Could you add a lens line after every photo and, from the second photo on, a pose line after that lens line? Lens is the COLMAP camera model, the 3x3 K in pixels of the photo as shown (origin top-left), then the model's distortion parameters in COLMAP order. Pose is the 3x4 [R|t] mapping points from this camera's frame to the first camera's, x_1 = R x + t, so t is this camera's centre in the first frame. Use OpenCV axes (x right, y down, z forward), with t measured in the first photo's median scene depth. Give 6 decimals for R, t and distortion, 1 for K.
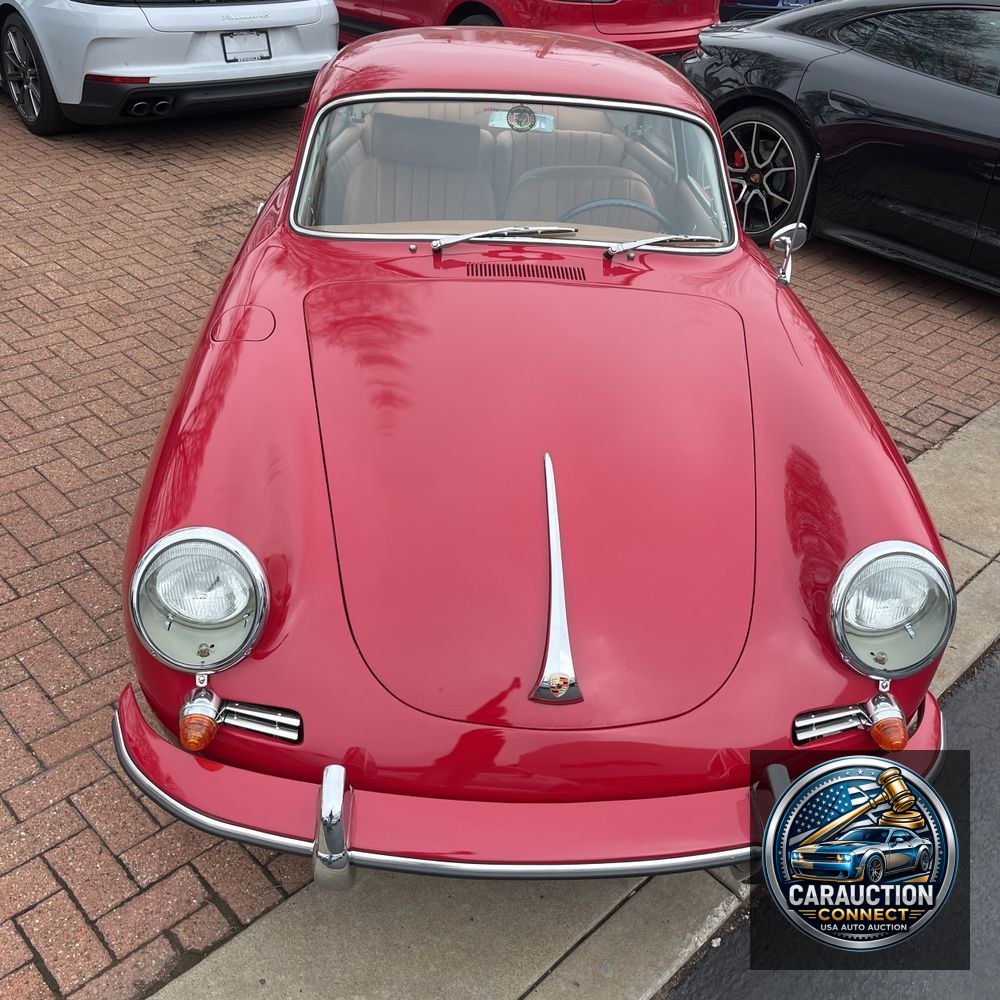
lens RADIAL K [[1008.1, 0, 500.0], [0, 1008.1, 500.0], [0, 0, 1]] dist [0.045782, -0.053554]
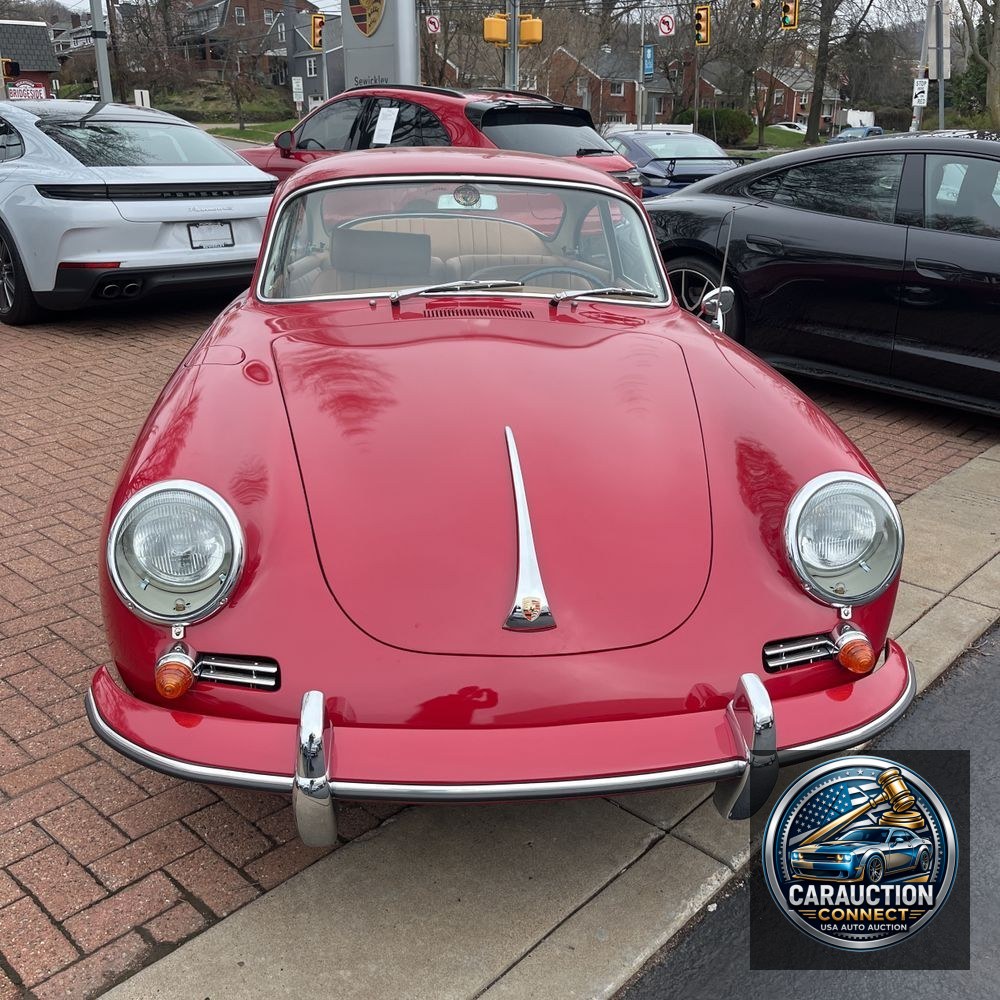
lens RADIAL K [[1009.6, 0, 502.2], [0, 1009.6, 521.7], [0, 0, 1]] dist [0.045842, -0.056556]
pose [[0.997658, -0.053139, 0.043071, -0.009169], [0.060752, 0.977721, -0.200923, 0.255386], [-0.031435, 0.203070, 0.978660, -0.016479]]
